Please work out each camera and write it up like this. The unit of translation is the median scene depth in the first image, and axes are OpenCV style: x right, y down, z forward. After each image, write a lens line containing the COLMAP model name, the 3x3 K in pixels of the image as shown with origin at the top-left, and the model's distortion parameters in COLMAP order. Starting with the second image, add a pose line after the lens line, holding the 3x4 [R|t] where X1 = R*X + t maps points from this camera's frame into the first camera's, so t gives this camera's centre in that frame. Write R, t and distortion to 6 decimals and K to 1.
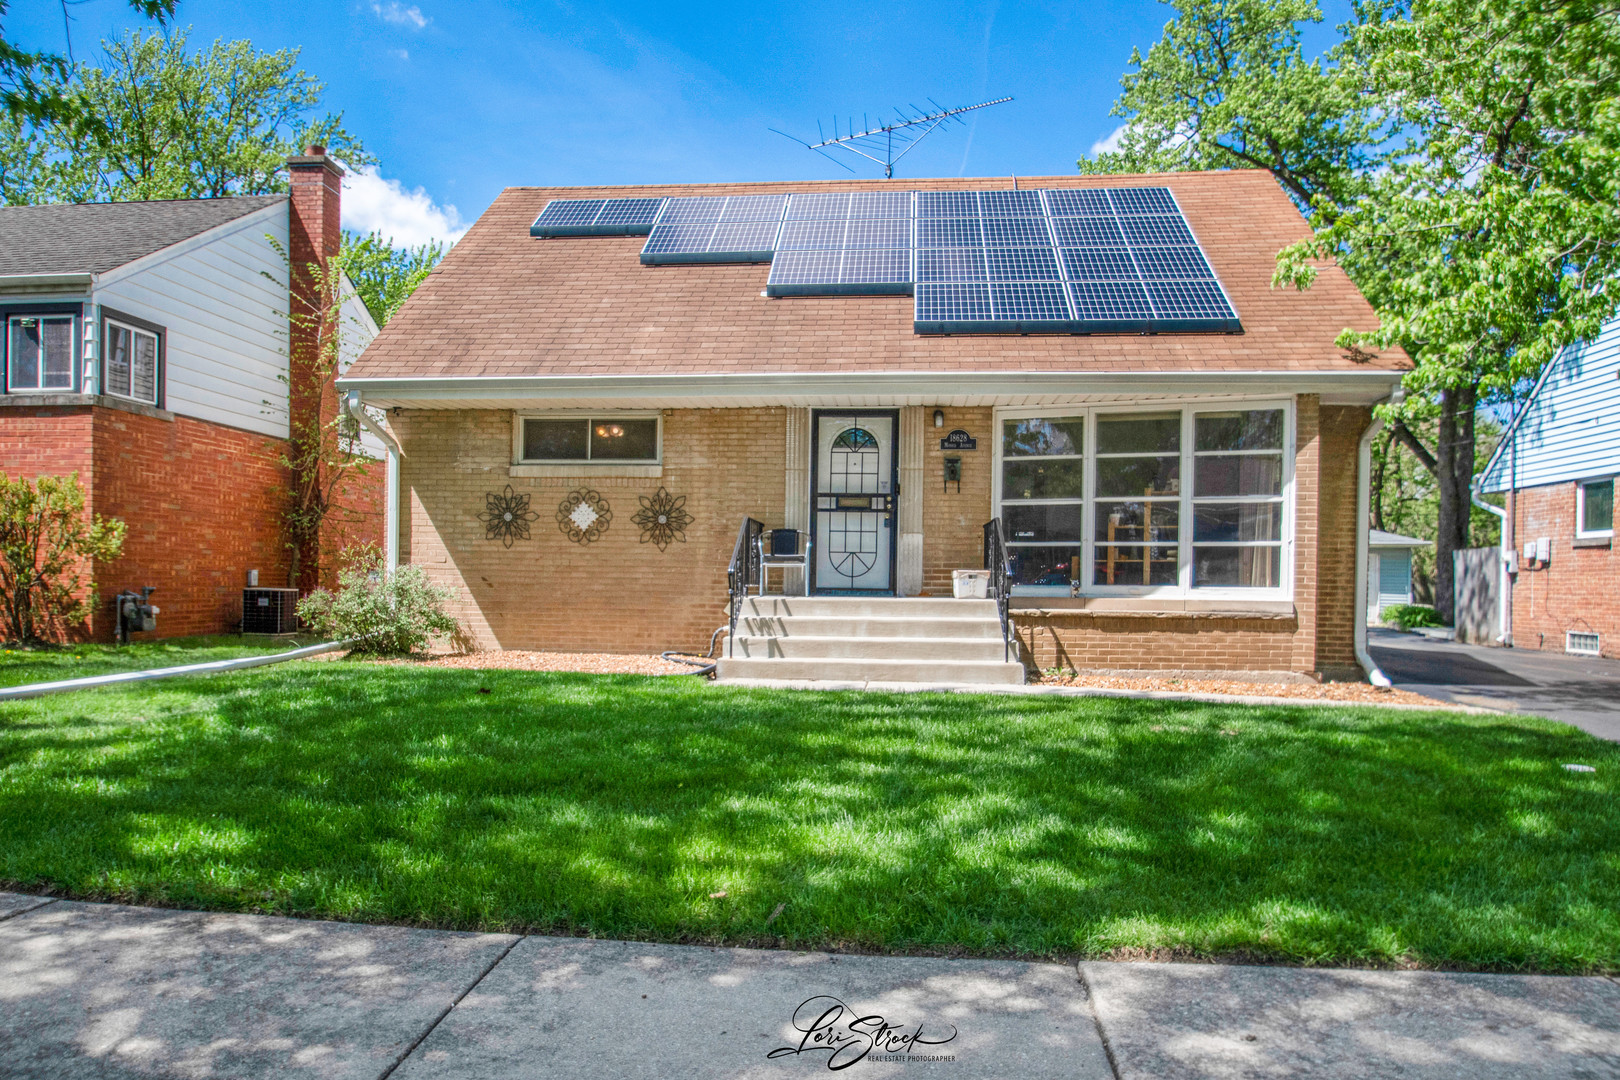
lens RADIAL K [[1054.0, 0, 794.3], [0, 1054.0, 577.3], [0, 0, 1]] dist [-0.036504, 0.004285]
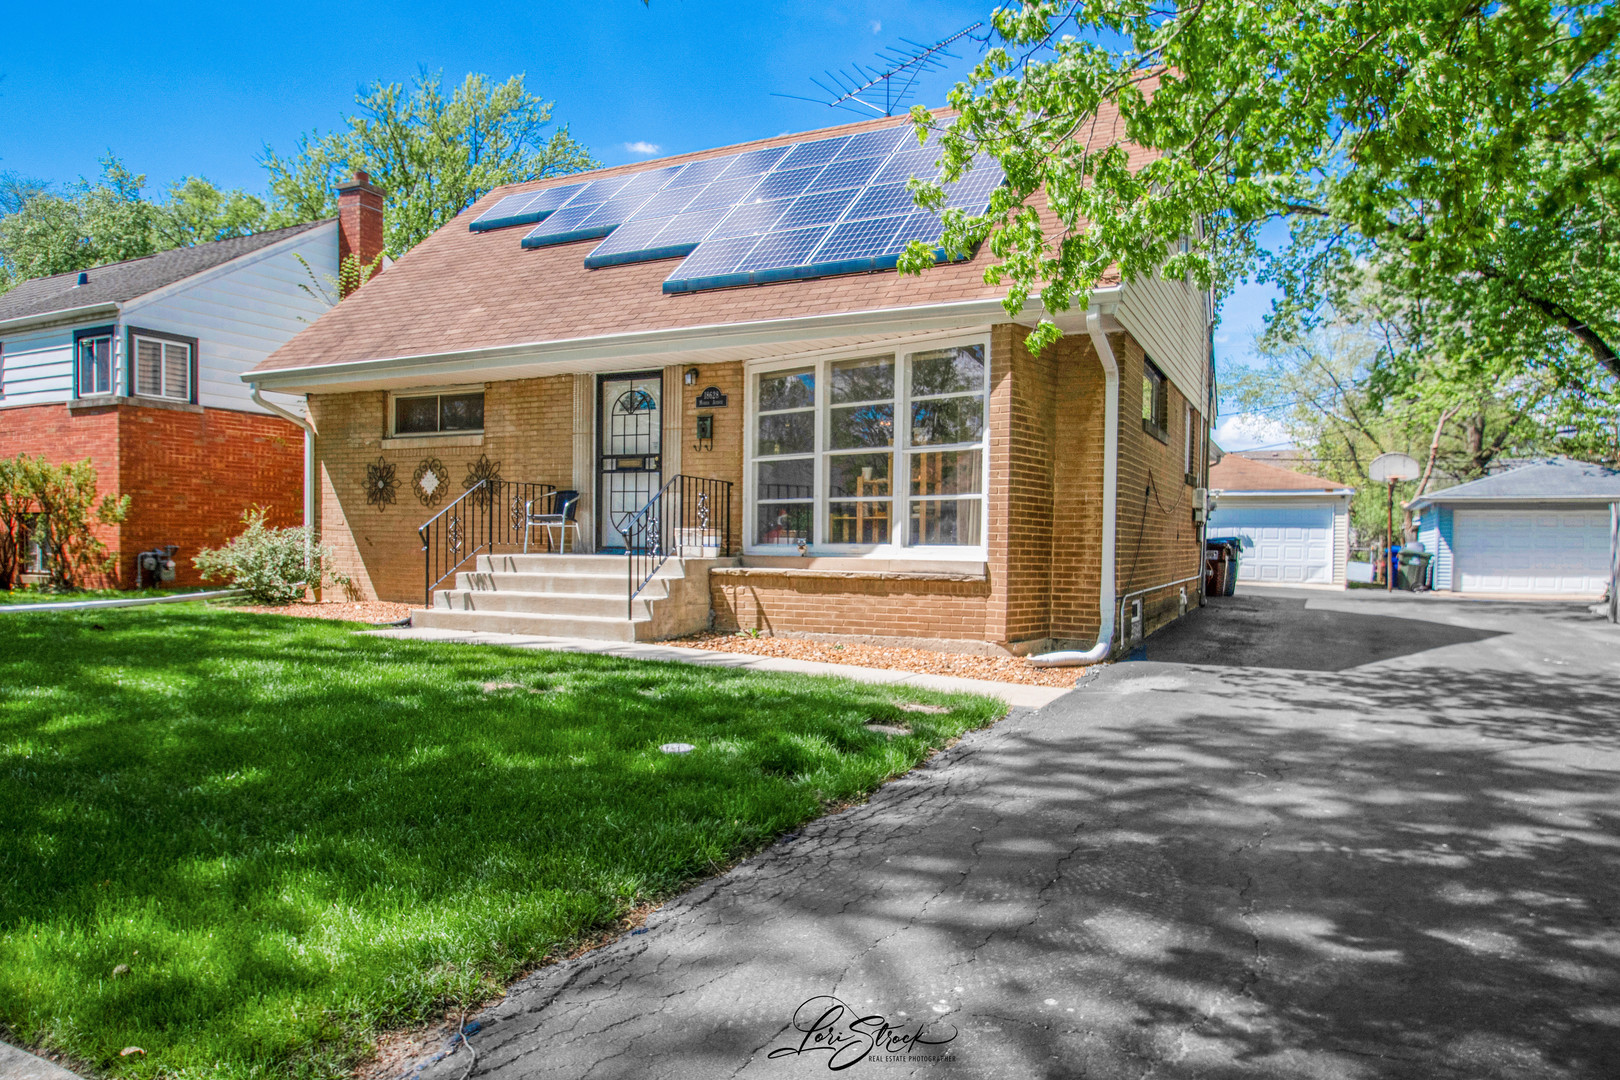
lens RADIAL K [[1054.0, 0, 808.2], [0, 1054.0, 548.7], [0, 0, 1]] dist [-0.036504, 0.004285]
pose [[0.933206, 0.001275, -0.359340, 0.586764], [0.001540, 0.999970, 0.007548, 0.004669], [0.359339, -0.007597, 0.933176, 0.105243]]
